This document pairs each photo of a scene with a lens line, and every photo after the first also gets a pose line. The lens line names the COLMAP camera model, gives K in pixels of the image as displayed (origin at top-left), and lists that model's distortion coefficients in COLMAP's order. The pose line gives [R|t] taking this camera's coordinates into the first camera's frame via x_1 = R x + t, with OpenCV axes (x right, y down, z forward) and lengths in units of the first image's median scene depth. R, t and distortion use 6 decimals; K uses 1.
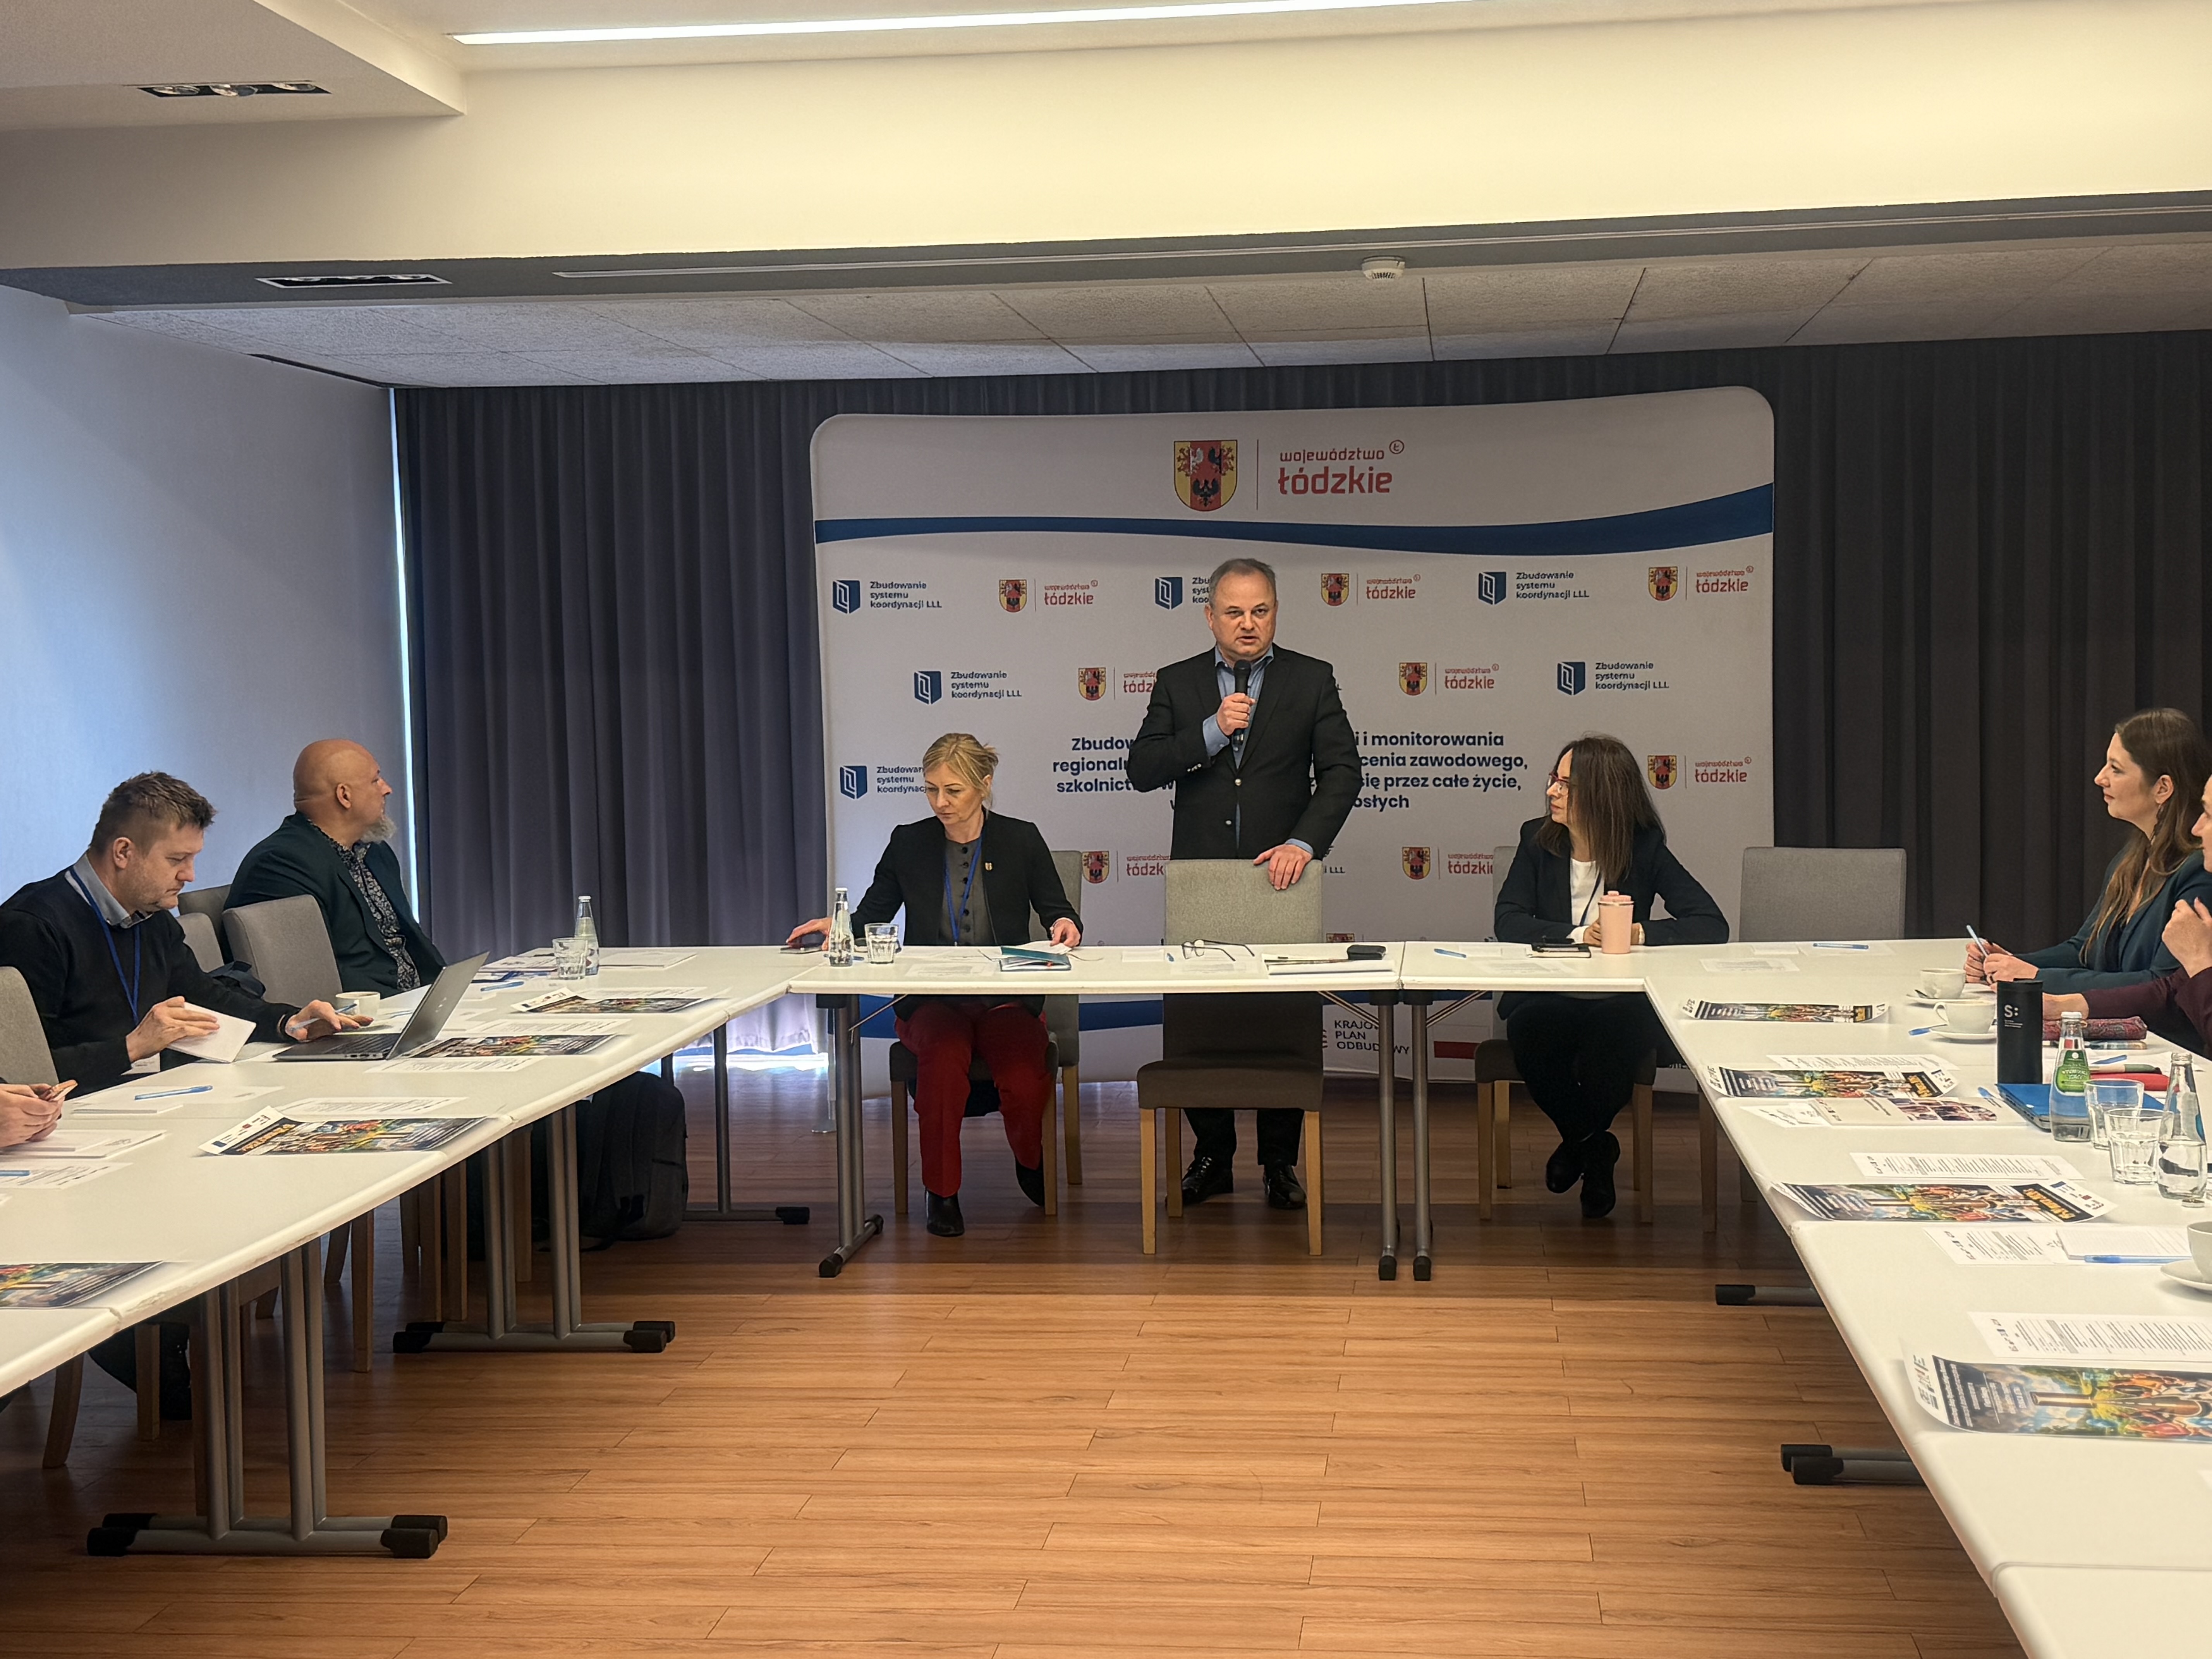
lens RADIAL K [[2934.8, 0, 1106.0], [0, 2934.8, 829.5], [0, 0, 1]] dist [0.203365, -0.364655]
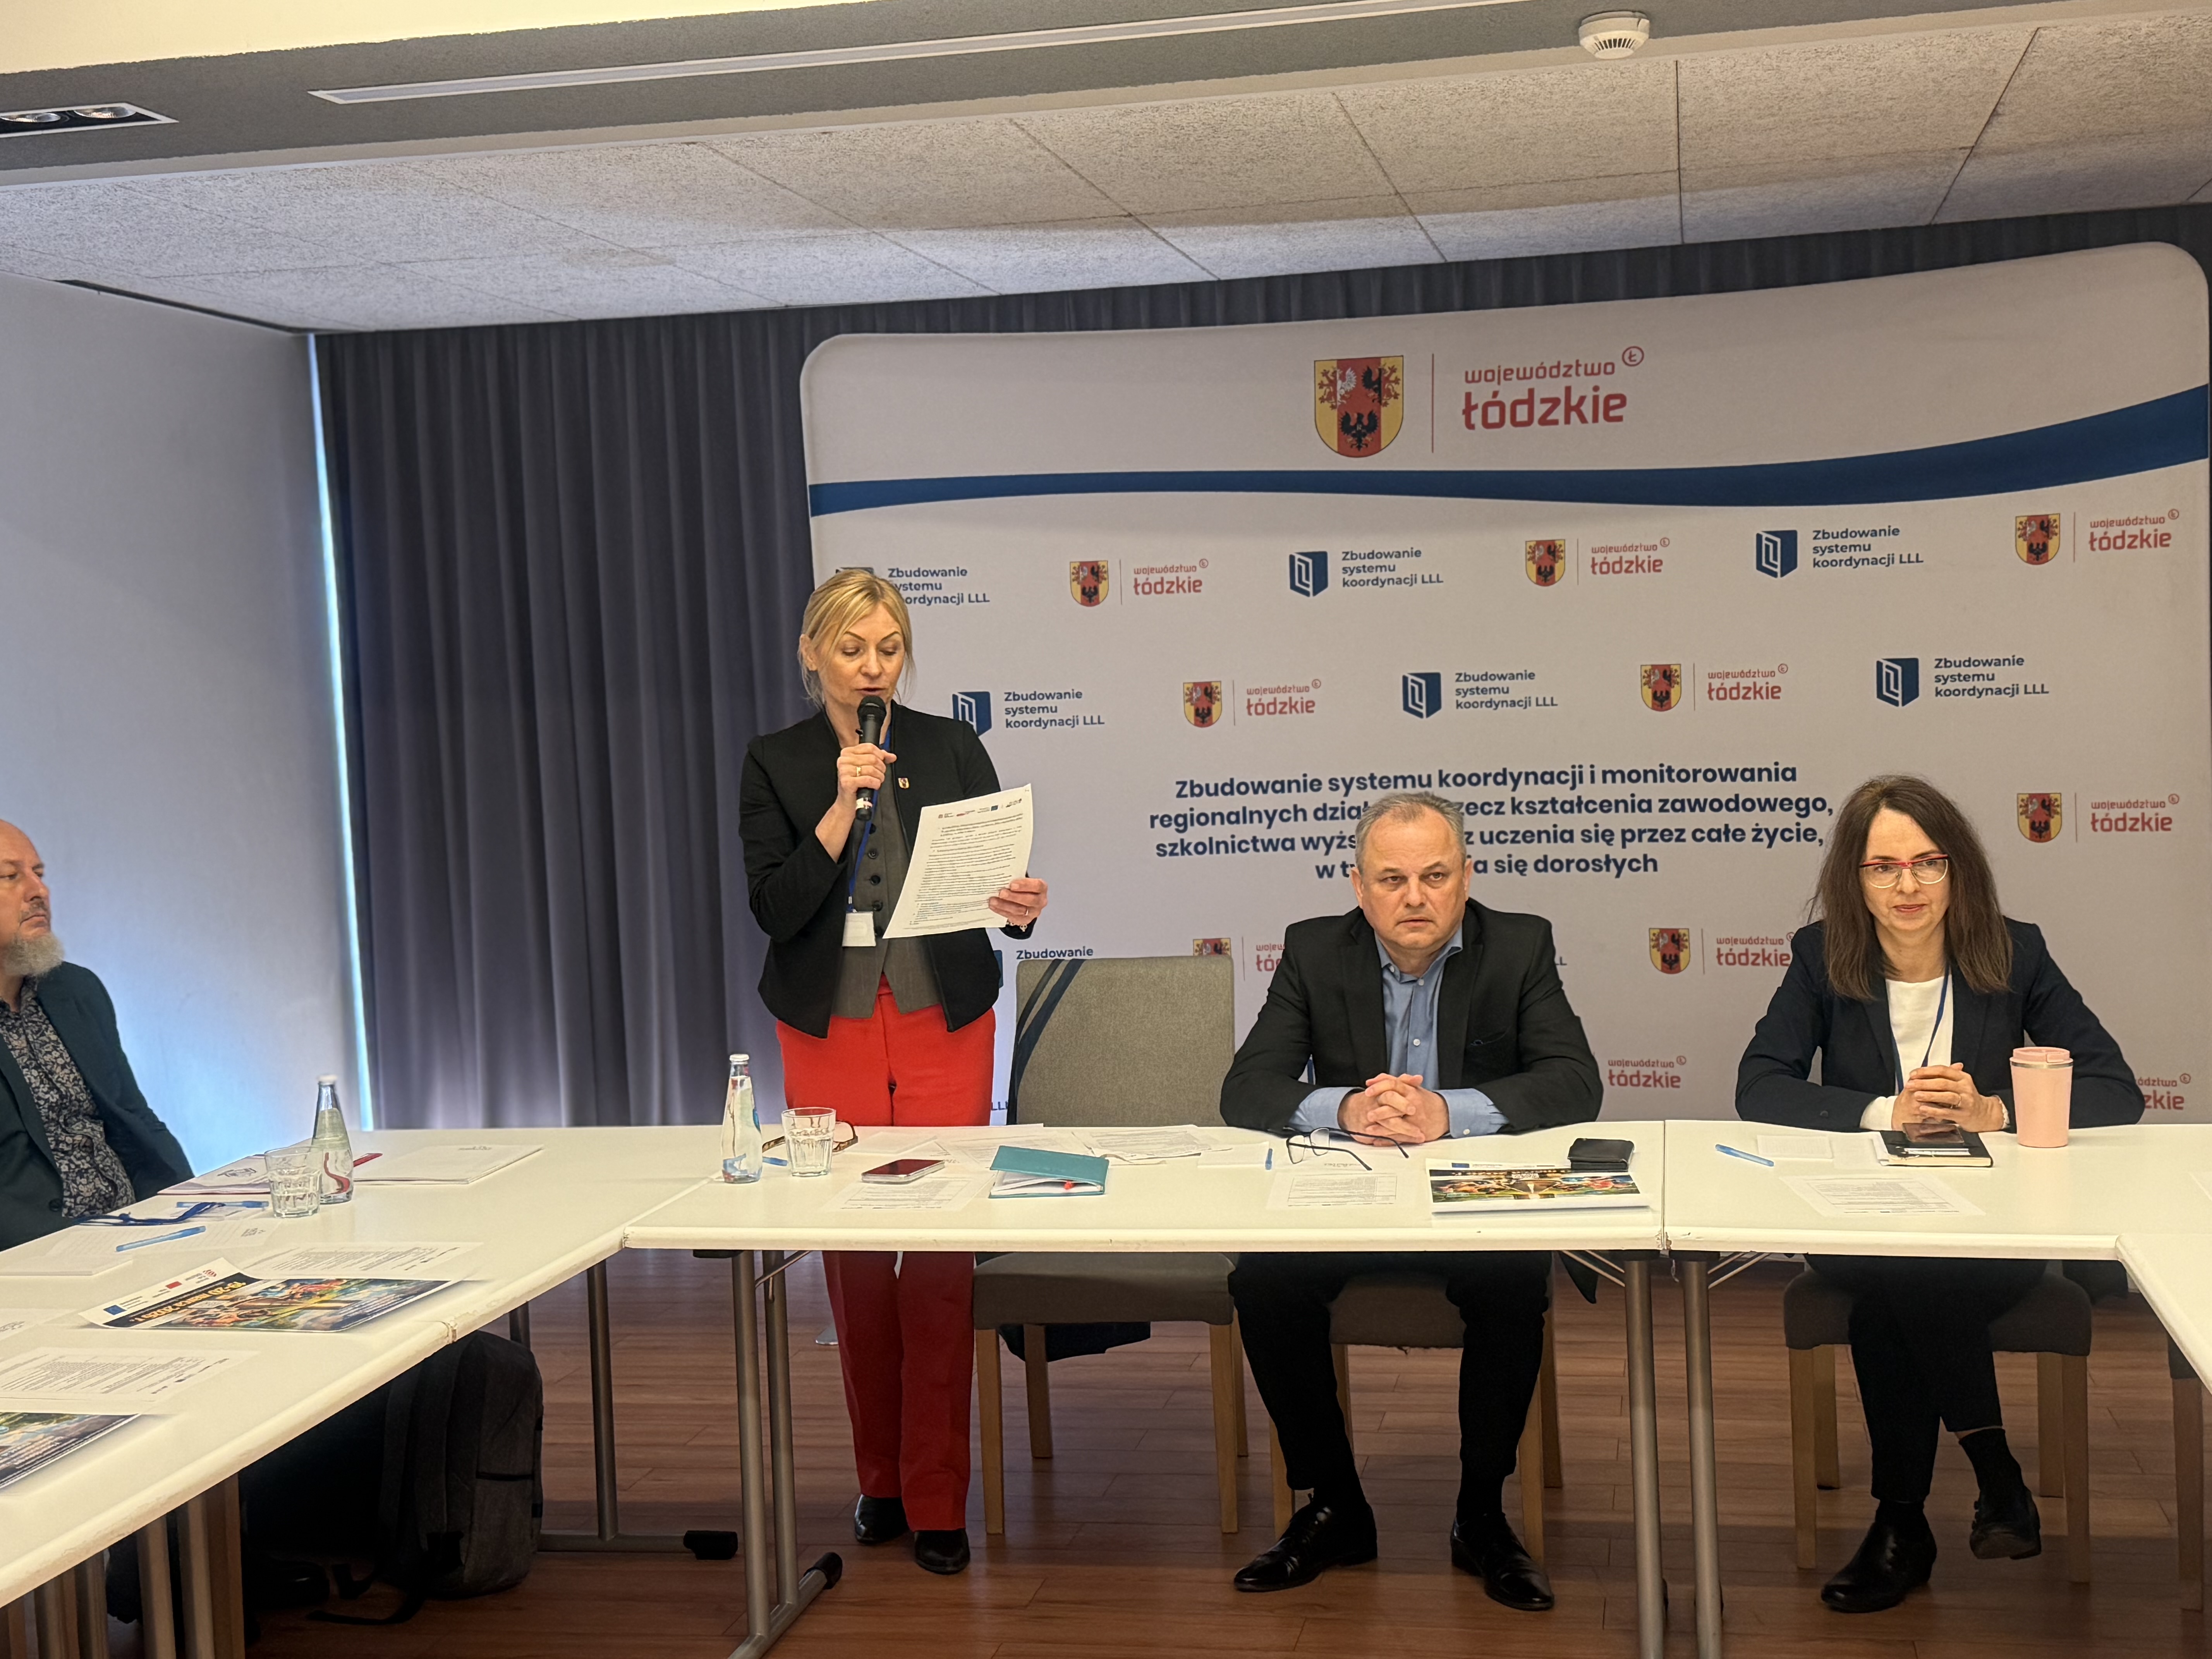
lens RADIAL K [[2818.4, 0, 1107.5], [0, 2818.4, 841.5], [0, 0, 1]] dist [0.245325, -0.603228]
pose [[0.996546, -0.016253, -0.081436, 0.027812], [0.016808, 0.999840, 0.006136, -0.021068], [0.081323, -0.007484, 0.996660, 0.316521]]
